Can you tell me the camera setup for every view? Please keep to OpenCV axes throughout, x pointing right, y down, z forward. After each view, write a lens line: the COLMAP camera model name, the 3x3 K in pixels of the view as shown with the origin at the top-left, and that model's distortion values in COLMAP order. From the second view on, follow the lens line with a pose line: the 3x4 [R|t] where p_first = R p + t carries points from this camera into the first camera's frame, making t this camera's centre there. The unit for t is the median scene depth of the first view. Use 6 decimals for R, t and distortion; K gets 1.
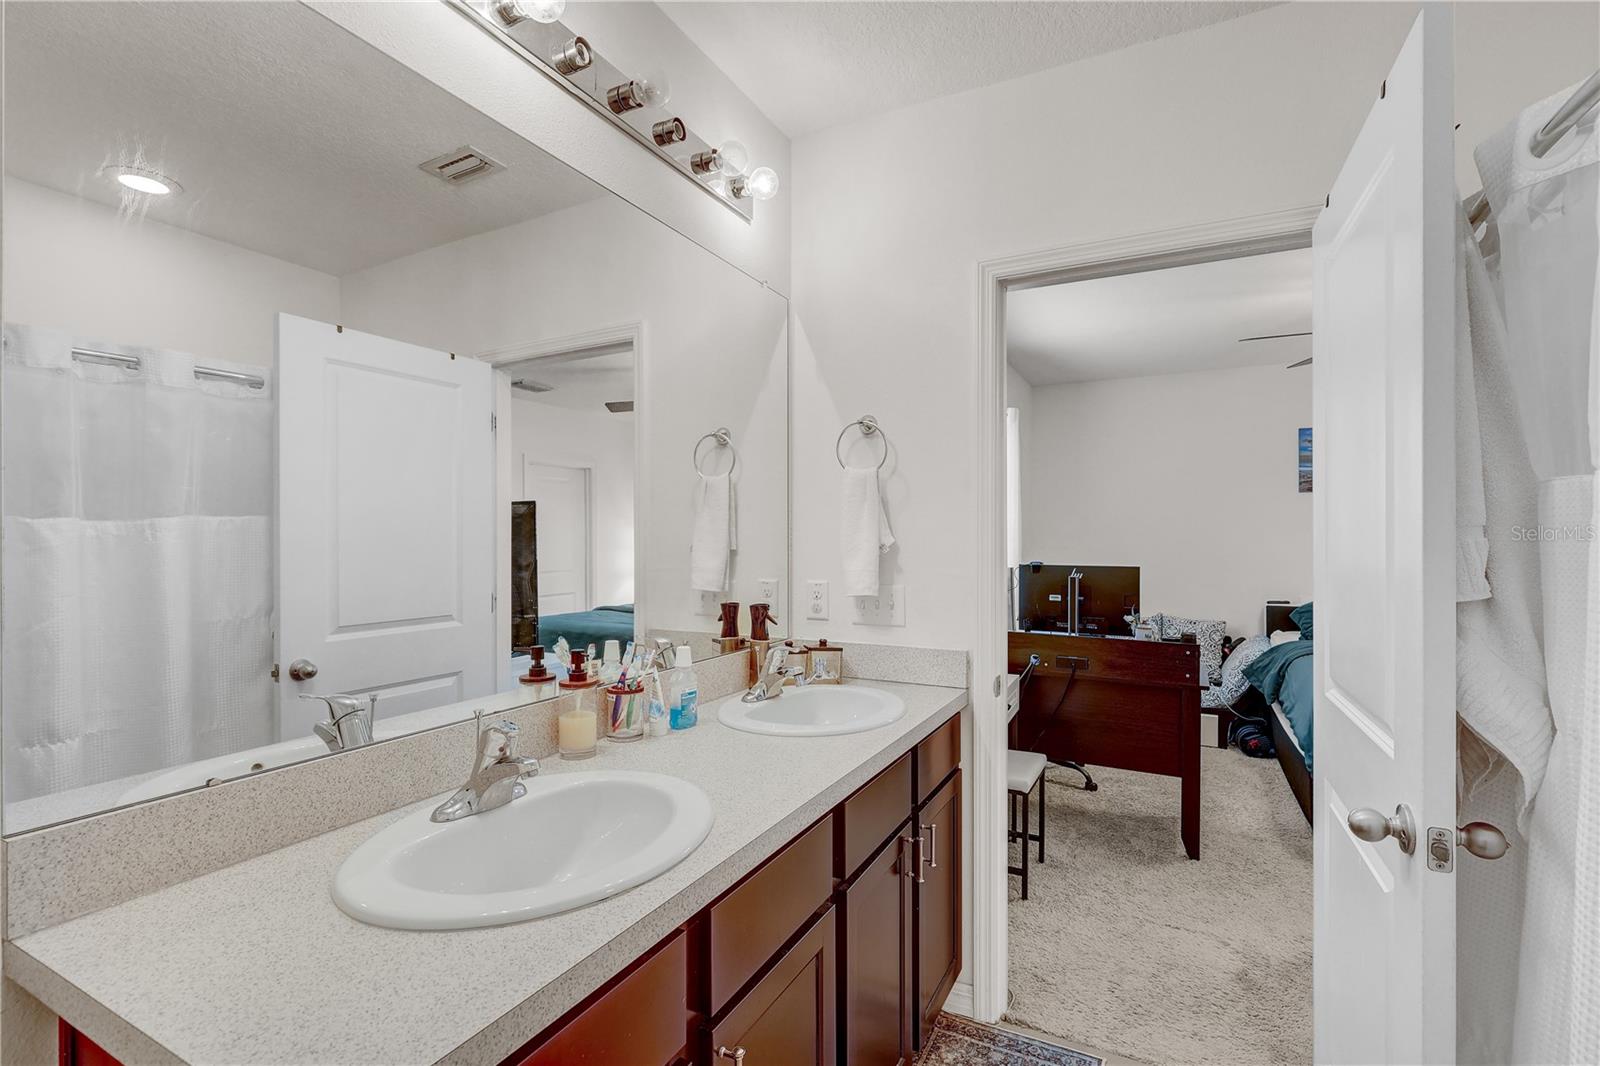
lens RADIAL K [[722.9, 0, 808.2], [0, 722.9, 539.8], [0, 0, 1]] dist [0.000723, -0.000786]
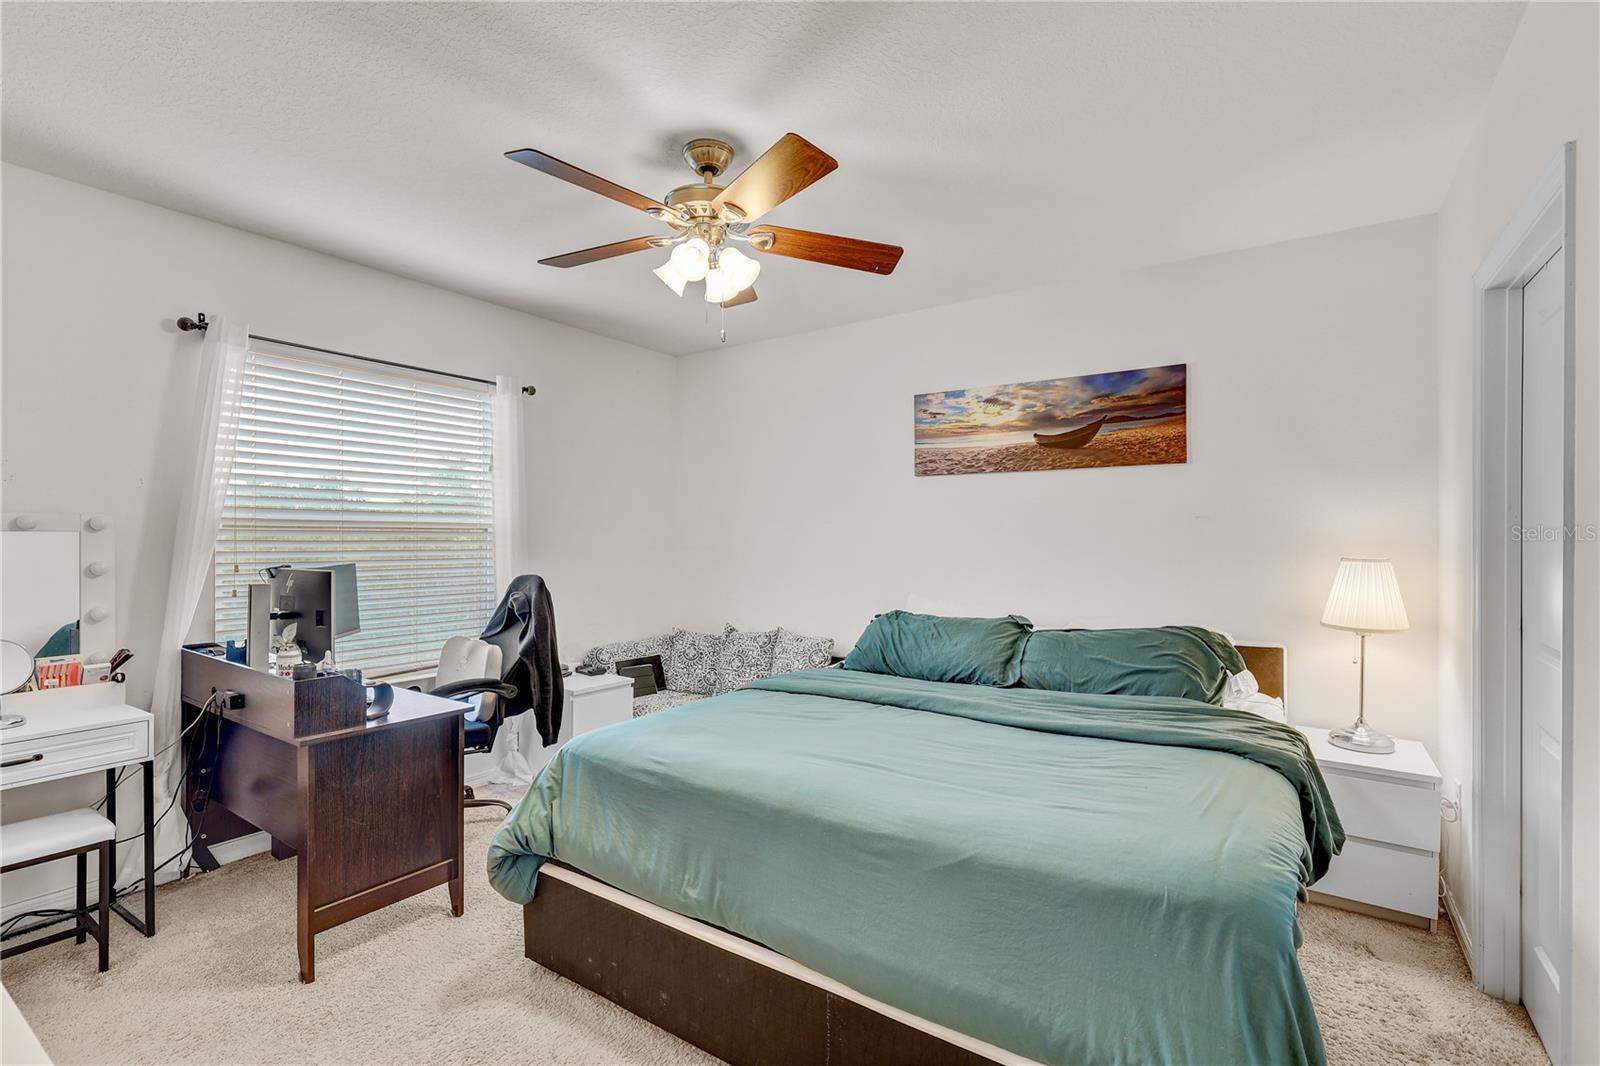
lens RADIAL K [[722.9, 0, 808.2], [0, 722.9, 539.8], [0, 0, 1]] dist [0.000723, -0.000786]
pose [[0.993097, -0.001547, -0.117284, 0.837509], [0.001591, 0.999999, 0.000283, 0.003289], [0.117283, -0.000468, 0.993098, 0.263936]]
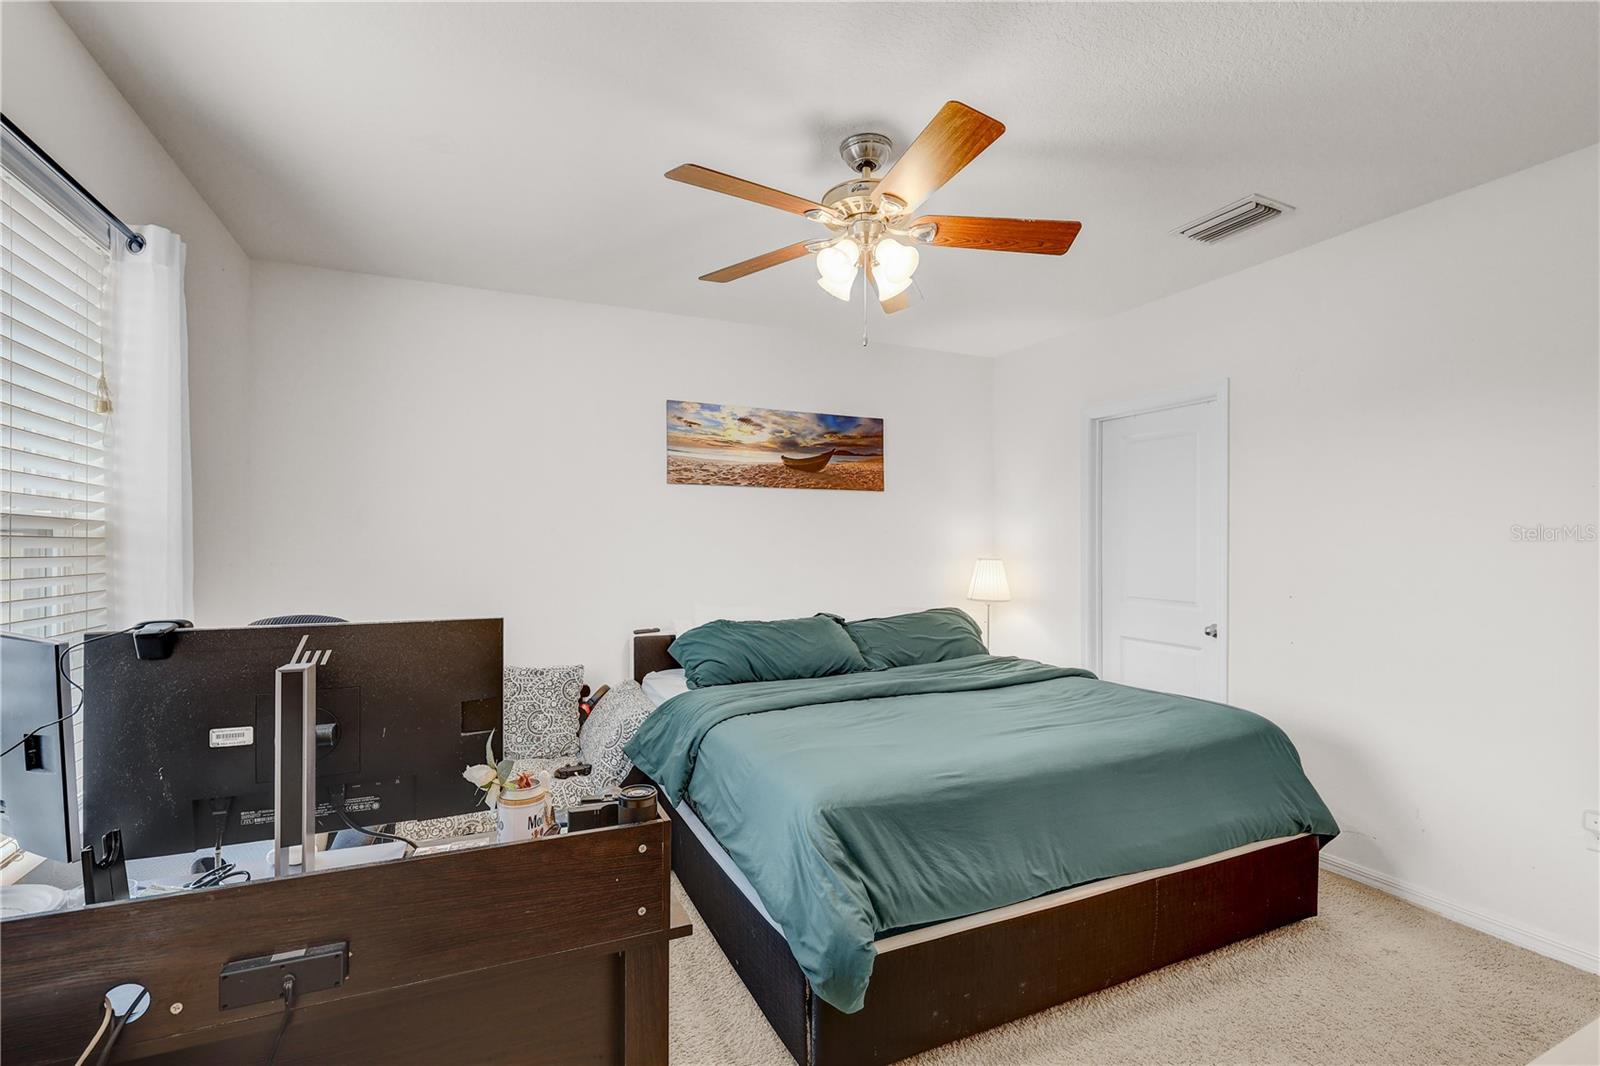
lens RADIAL K [[722.9, 0, 808.2], [0, 722.9, 539.8], [0, 0, 1]] dist [0.000723, -0.000786]
pose [[0.612195, 0.003038, 0.790701, 0.213874], [0.005623, 0.999951, -0.008195, 0.000729], [-0.790687, 0.009463, 0.612148, 0.532025]]
